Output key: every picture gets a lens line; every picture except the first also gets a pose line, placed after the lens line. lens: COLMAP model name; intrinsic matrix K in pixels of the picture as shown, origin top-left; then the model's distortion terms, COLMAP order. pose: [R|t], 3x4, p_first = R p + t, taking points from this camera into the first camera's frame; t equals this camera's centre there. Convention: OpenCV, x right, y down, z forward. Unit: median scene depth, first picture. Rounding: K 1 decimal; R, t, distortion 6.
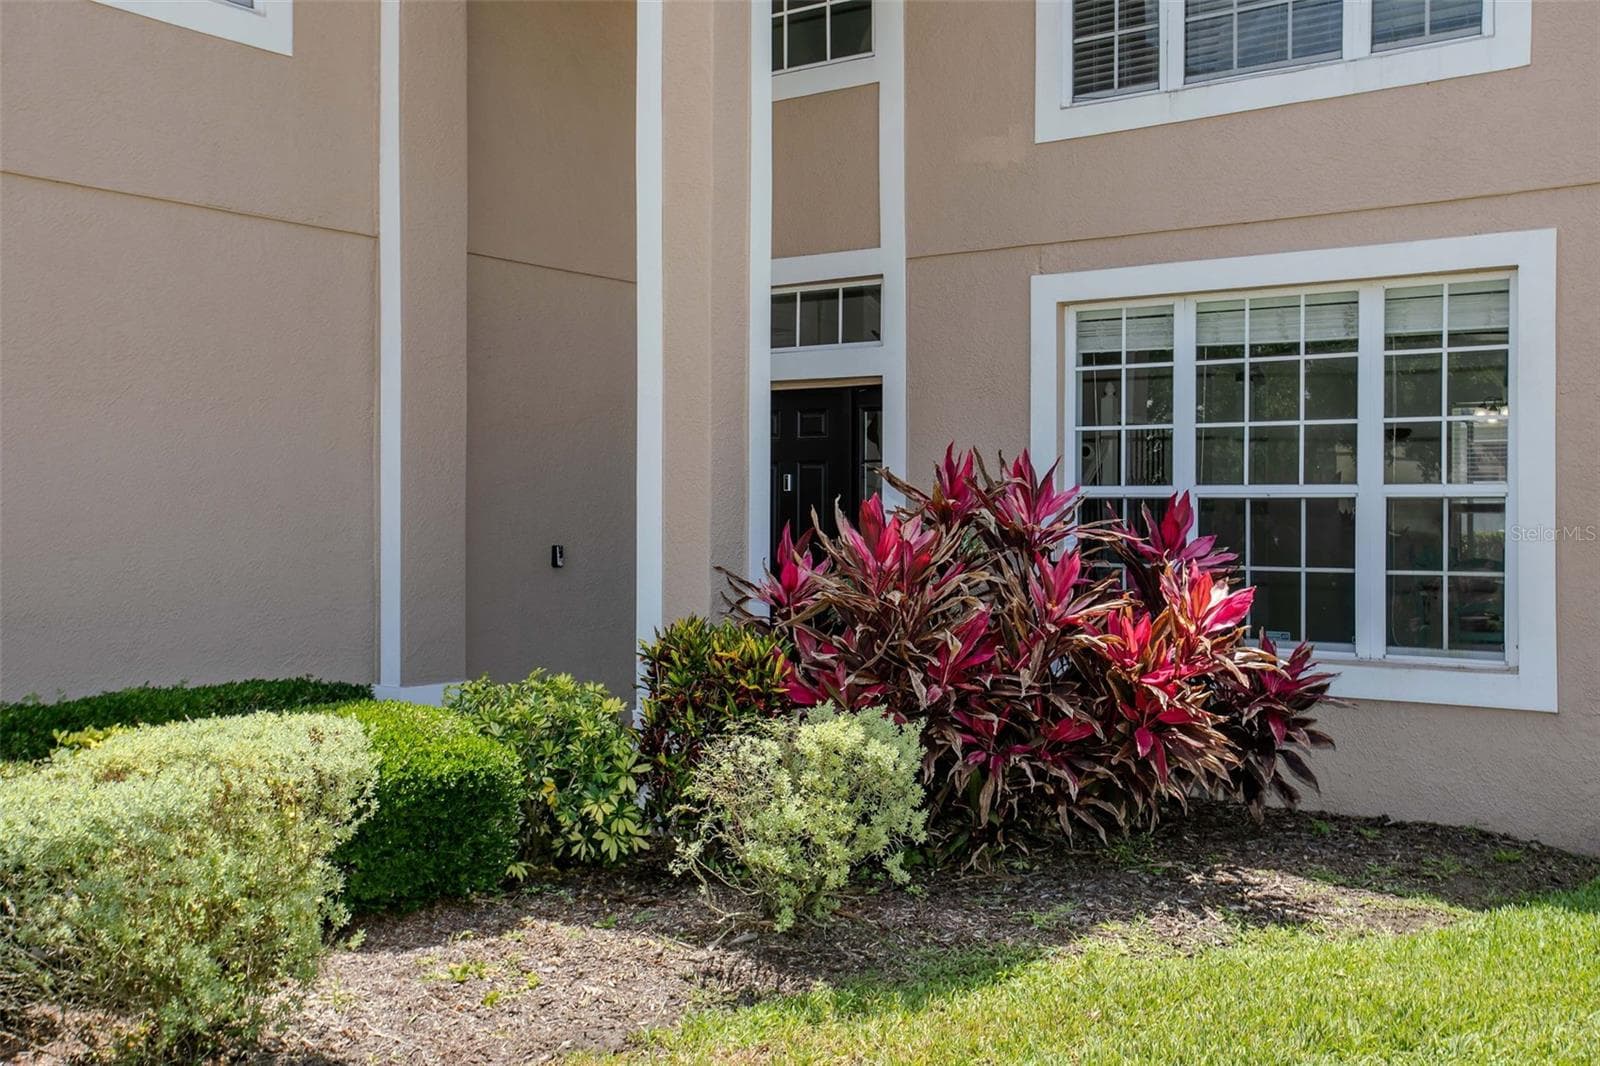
lens RADIAL K [[1674.3, 0, 817.8], [0, 1674.3, 529.5], [0, 0, 1]] dist [-0.002902, 0.110543]
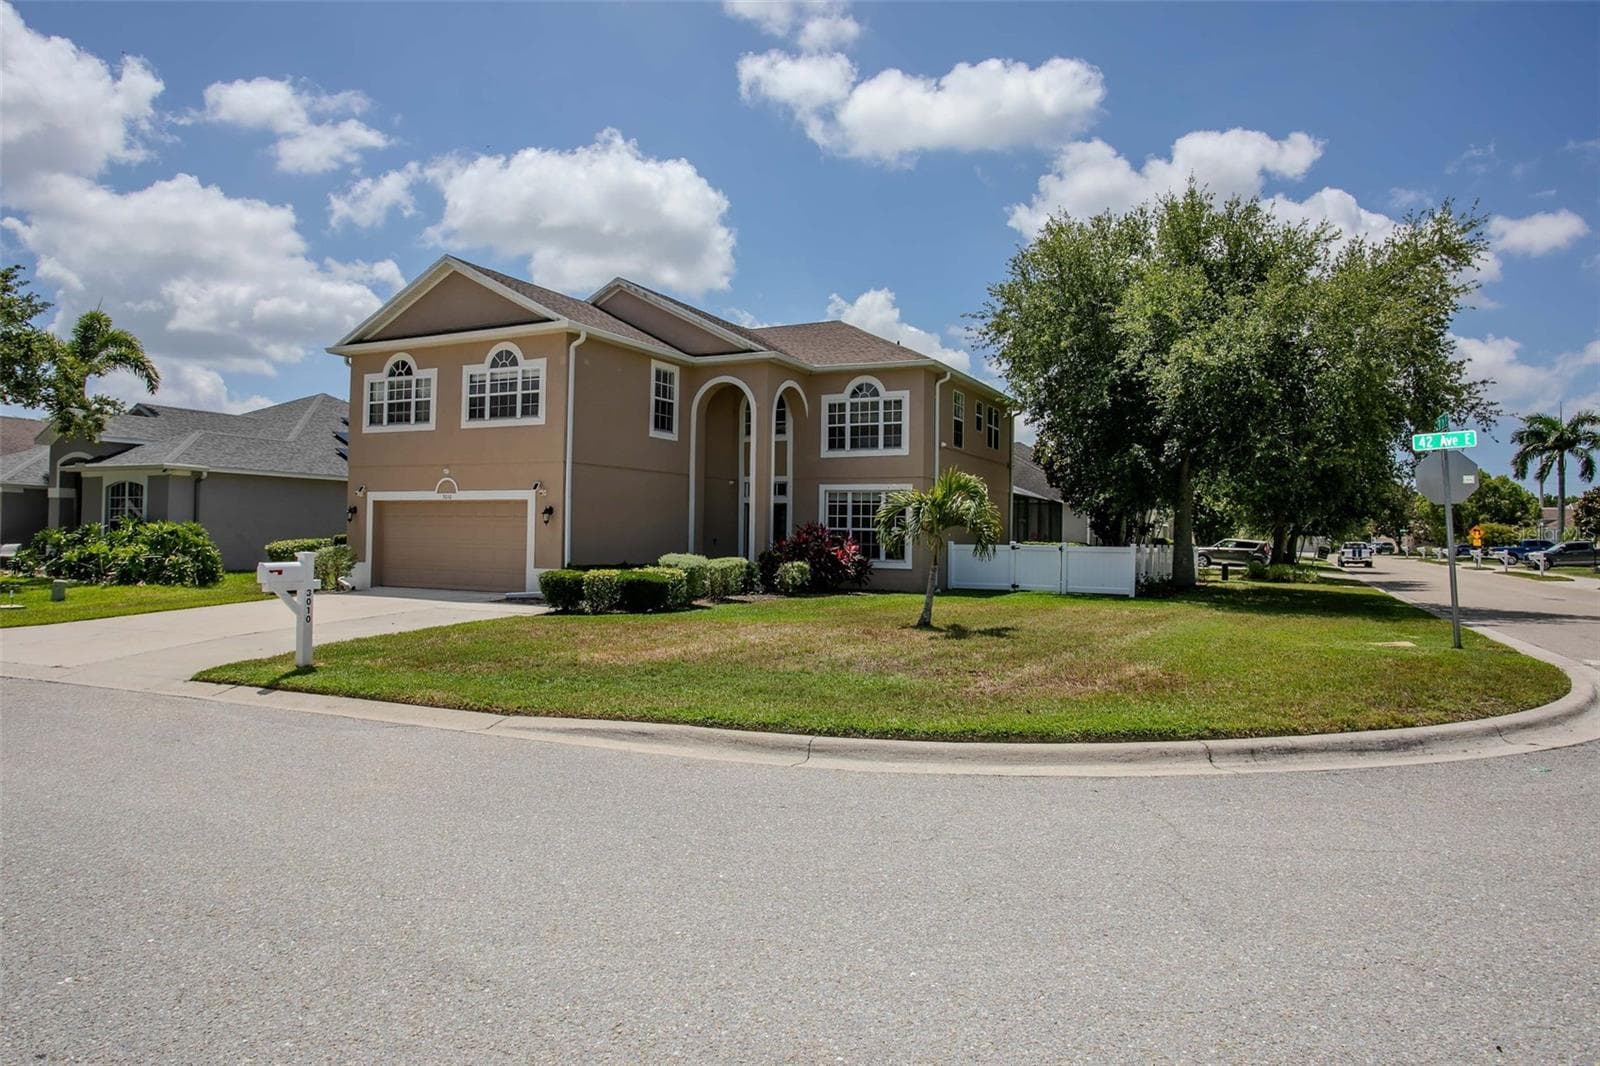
lens RADIAL K [[1054.5, 0, 818.4], [0, 1054.5, 532.4], [0, 0, 1]] dist [-0.087118, 0.077300]
pose [[0.984873, 0.012277, 0.172844, -0.429466], [-0.010824, 0.999898, -0.009344, 0.018118], [-0.172941, 0.007332, 0.984905, -2.152888]]
